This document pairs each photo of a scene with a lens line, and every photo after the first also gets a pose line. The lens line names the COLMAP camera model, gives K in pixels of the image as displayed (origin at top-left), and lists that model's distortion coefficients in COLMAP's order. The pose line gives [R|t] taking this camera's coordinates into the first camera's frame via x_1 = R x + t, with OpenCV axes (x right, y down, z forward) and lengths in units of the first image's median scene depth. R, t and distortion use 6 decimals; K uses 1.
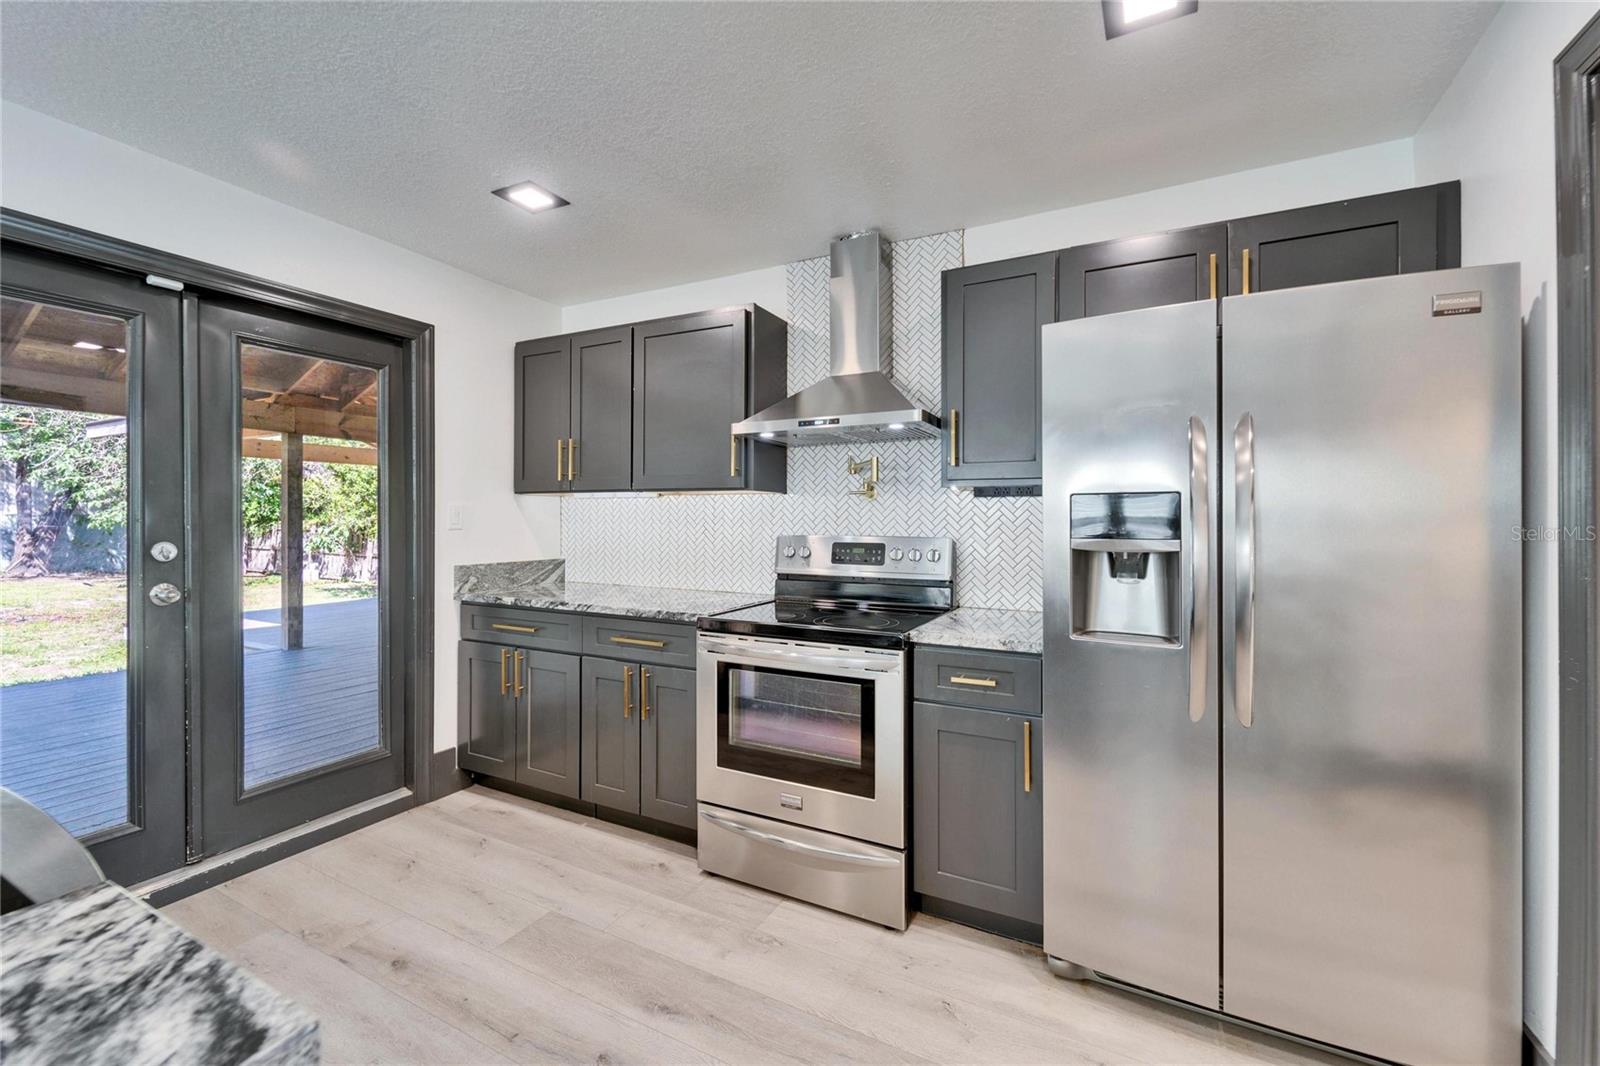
lens RADIAL K [[665.7, 0, 805.8], [0, 665.7, 517.6], [0, 0, 1]] dist [0.000159, 0.000036]
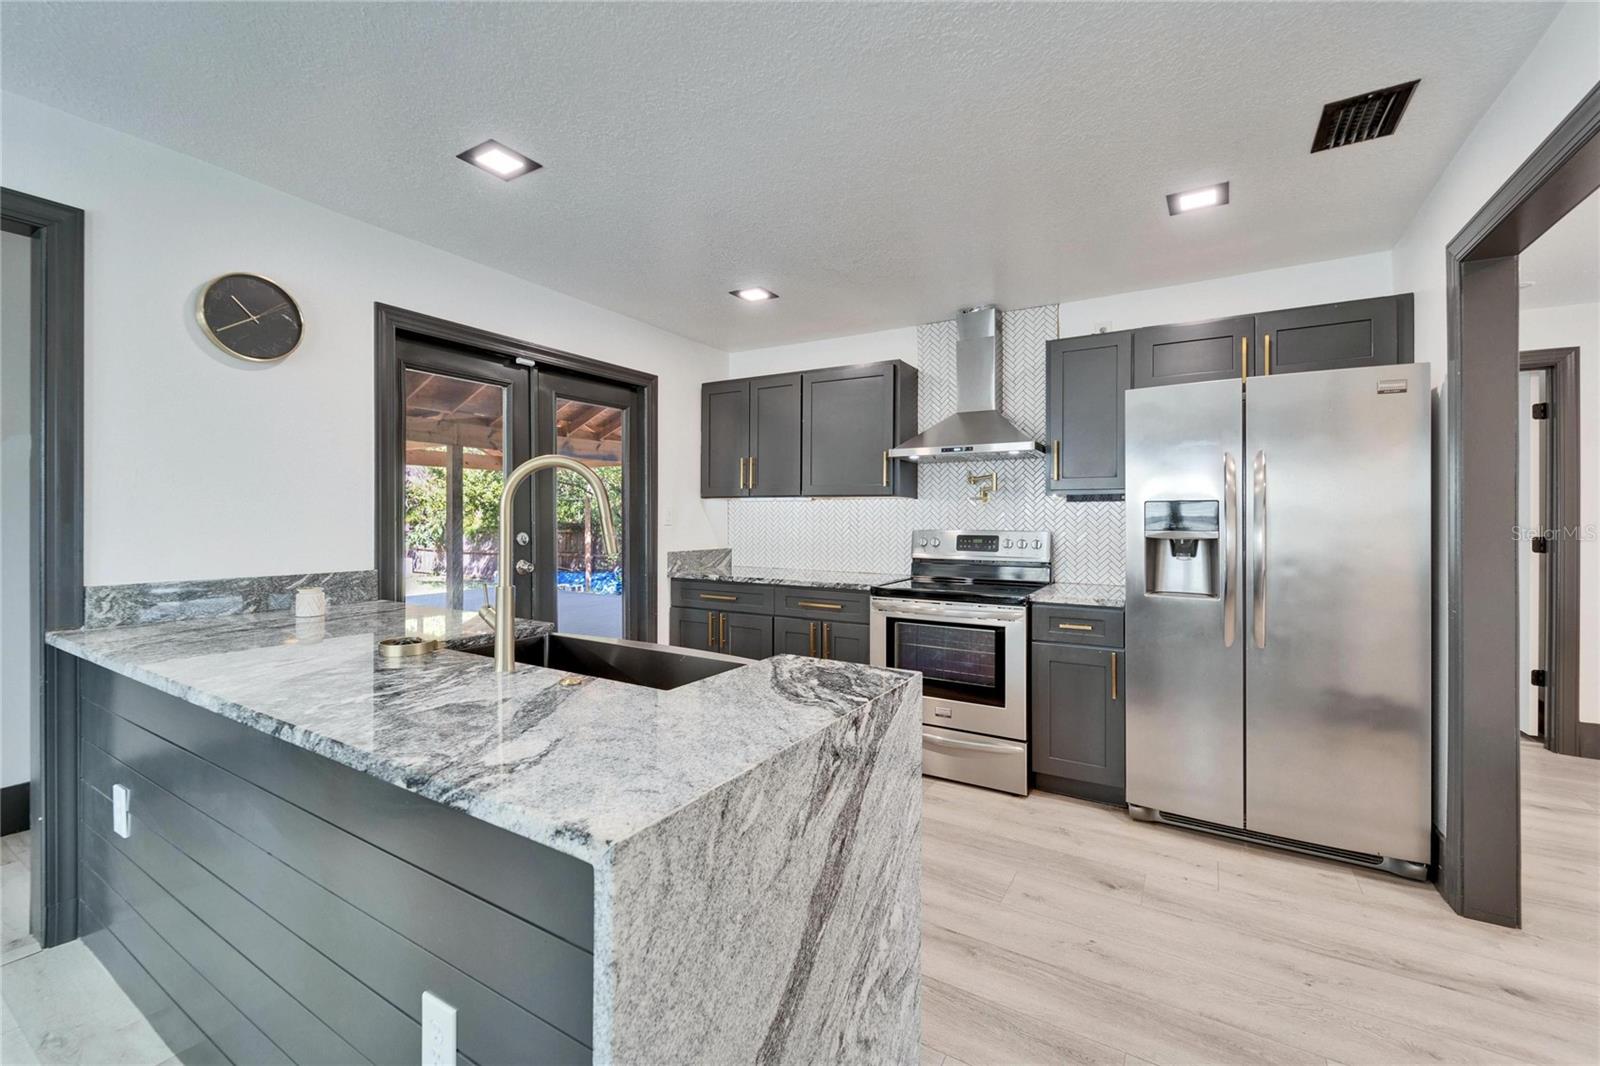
lens RADIAL K [[659.2, 0, 803.0], [0, 659.2, 514.3], [0, 0, 1]] dist [0.000786, -0.000483]
pose [[0.996986, 0.000918, -0.077579, -0.198324], [-0.001202, 0.999993, -0.003609, 0.000421], [0.077575, 0.003691, 0.996980, -0.423521]]
